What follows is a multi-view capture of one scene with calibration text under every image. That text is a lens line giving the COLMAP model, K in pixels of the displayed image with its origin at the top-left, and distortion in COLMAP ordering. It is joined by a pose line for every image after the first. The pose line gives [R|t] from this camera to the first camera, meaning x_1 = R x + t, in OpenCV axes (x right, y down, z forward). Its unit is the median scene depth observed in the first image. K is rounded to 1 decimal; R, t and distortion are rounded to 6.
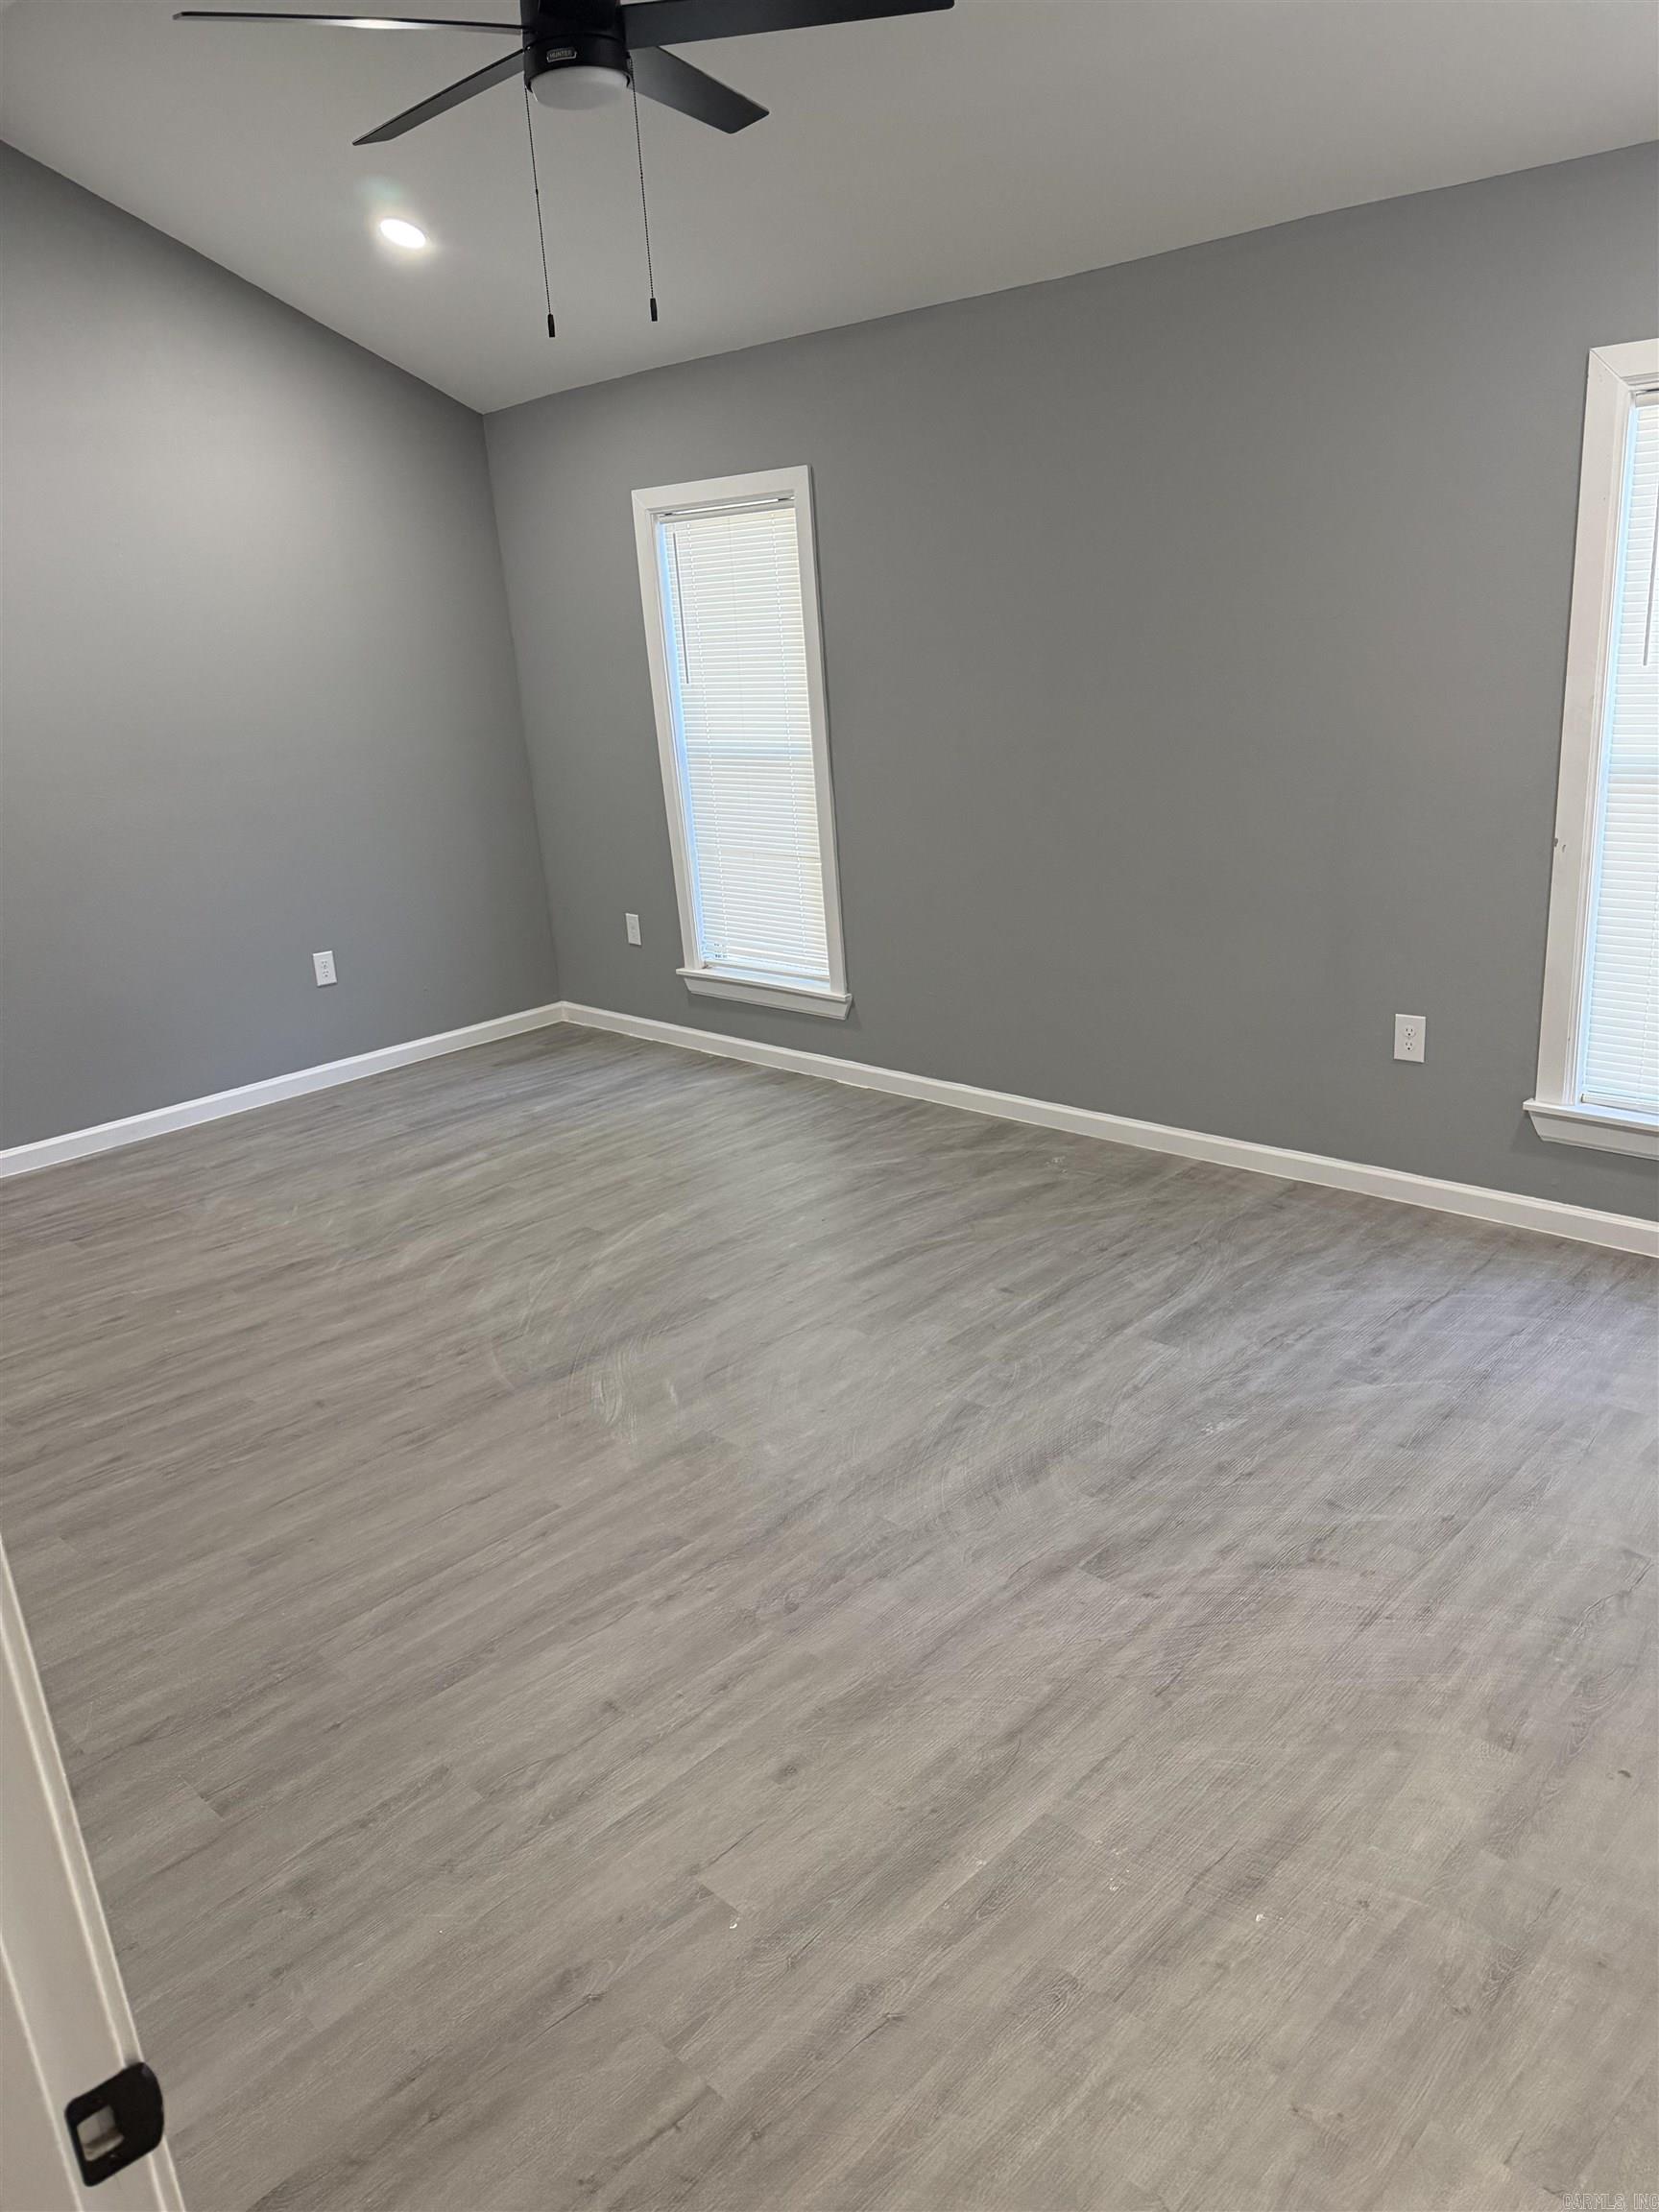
lens RADIAL K [[1527.5, 0, 826.1], [0, 1527.5, 1096.8], [0, 0, 1]] dist [0.176005, -0.276333]
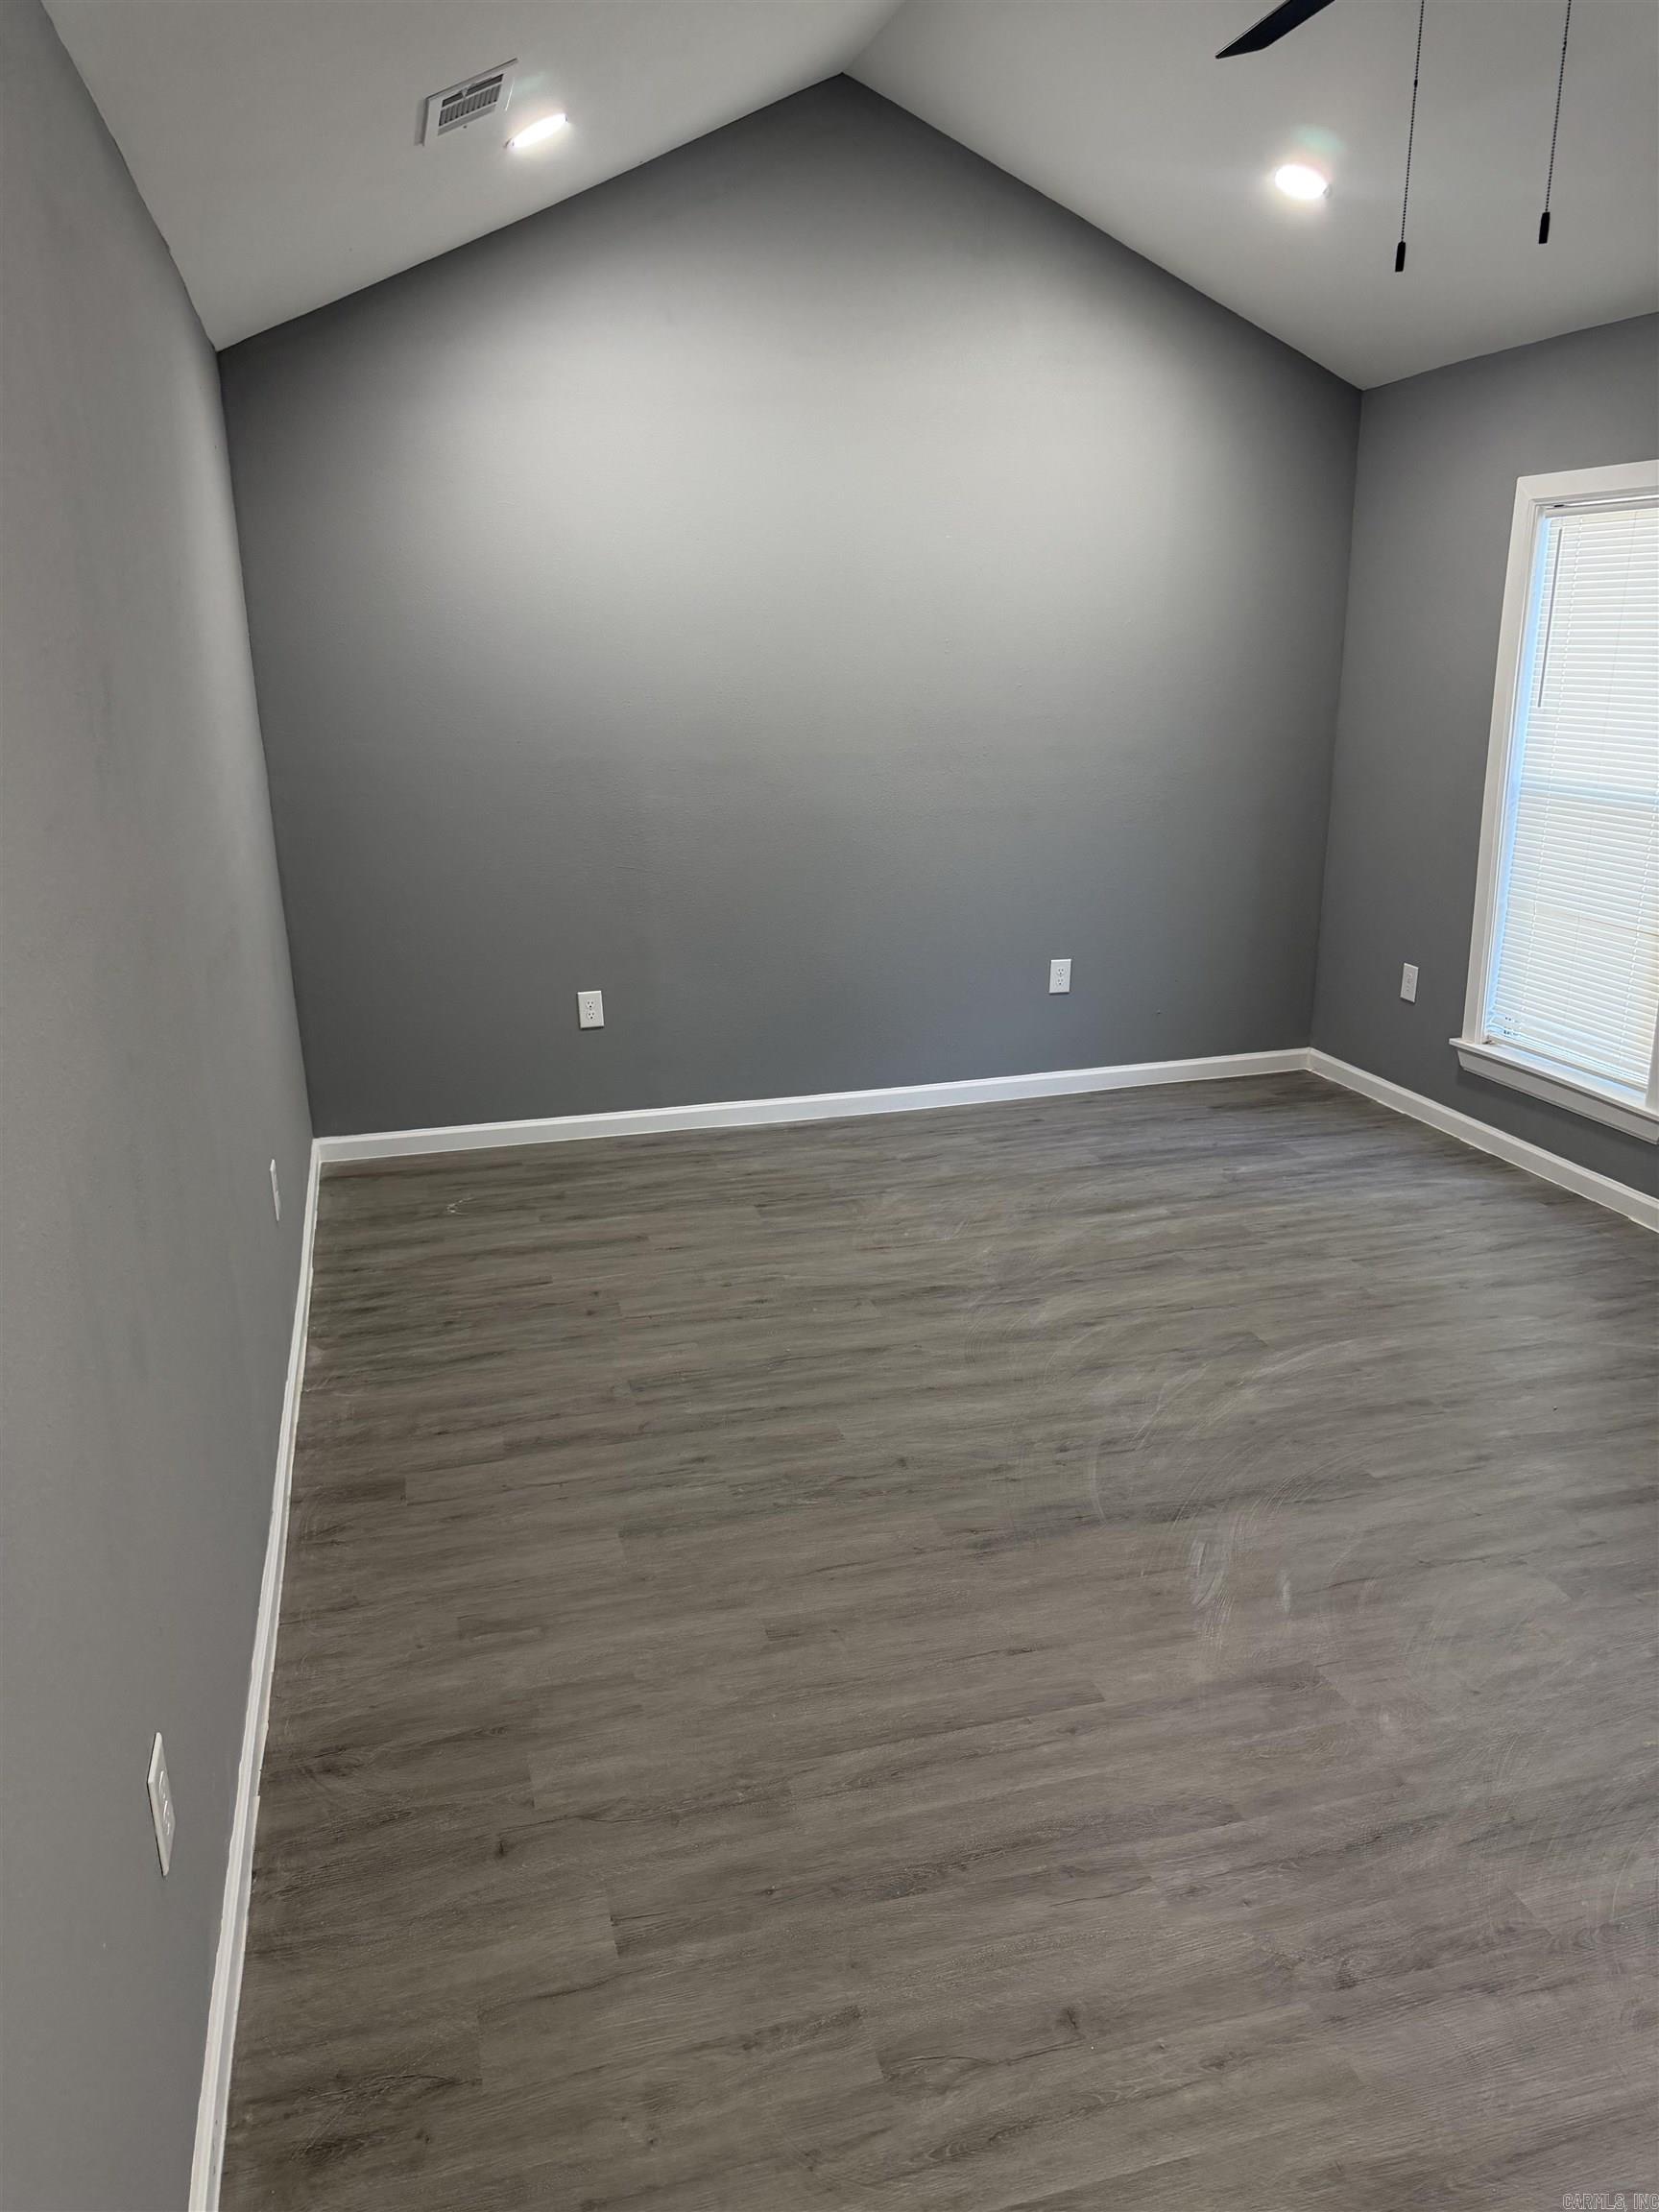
lens RADIAL K [[1578.2, 0, 829.6], [0, 1578.2, 1110.2], [0, 0, 1]] dist [0.105383, -0.149498]
pose [[0.869636, 0.202241, -0.450369, 0.014839], [-0.199753, 0.978377, 0.053635, -0.040815], [0.451478, 0.043320, 0.891230, 0.116745]]
